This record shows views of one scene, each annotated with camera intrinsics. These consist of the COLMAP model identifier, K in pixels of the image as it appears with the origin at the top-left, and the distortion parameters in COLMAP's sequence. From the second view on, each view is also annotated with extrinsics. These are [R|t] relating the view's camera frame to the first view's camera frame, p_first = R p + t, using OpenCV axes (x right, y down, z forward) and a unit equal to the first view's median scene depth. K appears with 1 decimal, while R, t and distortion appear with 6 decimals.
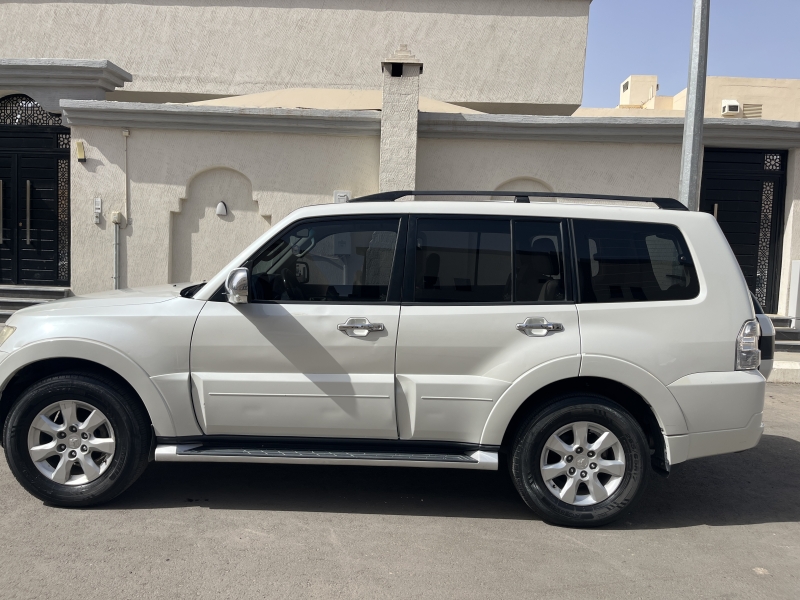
lens RADIAL K [[620.8, 0, 400.0], [0, 620.8, 300.0], [0, 0, 1]] dist [0.068096, -0.101109]
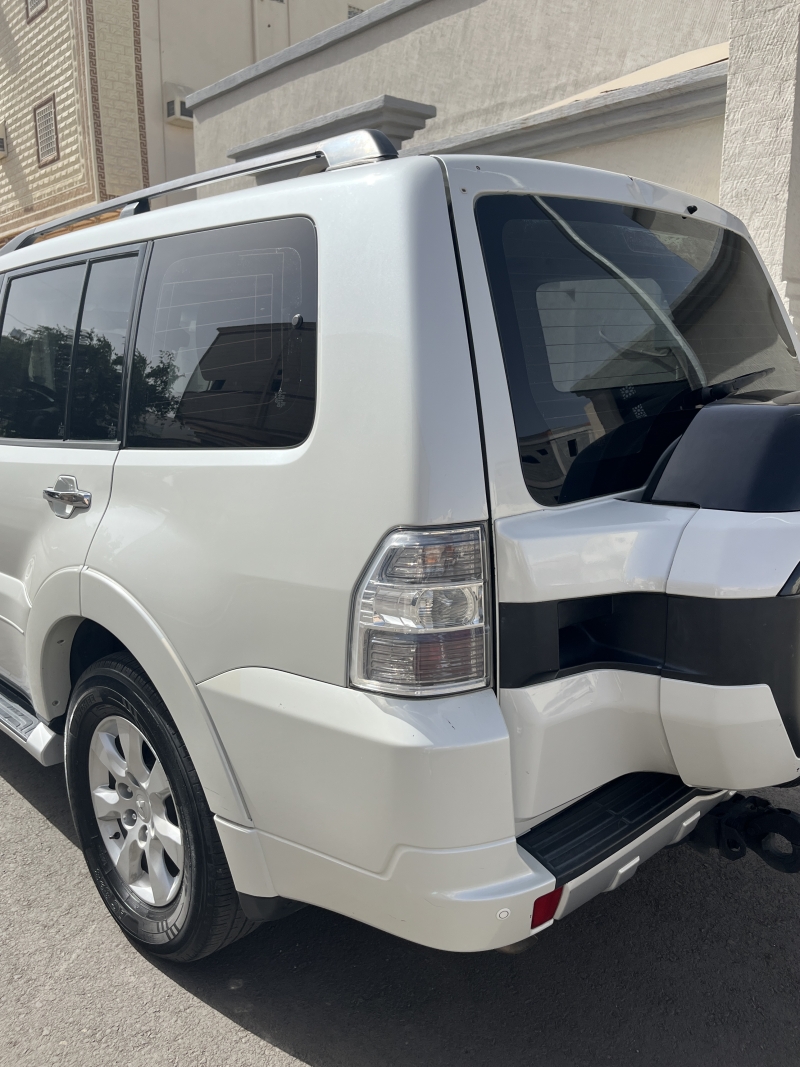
lens RADIAL K [[848.8, 0, 400.0], [0, 848.8, 533.5], [0, 0, 1]] dist [0.080712, -0.117449]
pose [[0.681110, 0.106240, -0.724433, 0.253976], [-0.012396, 0.990948, 0.133670, -0.005612], [0.732076, -0.082063, 0.676262, 0.222630]]
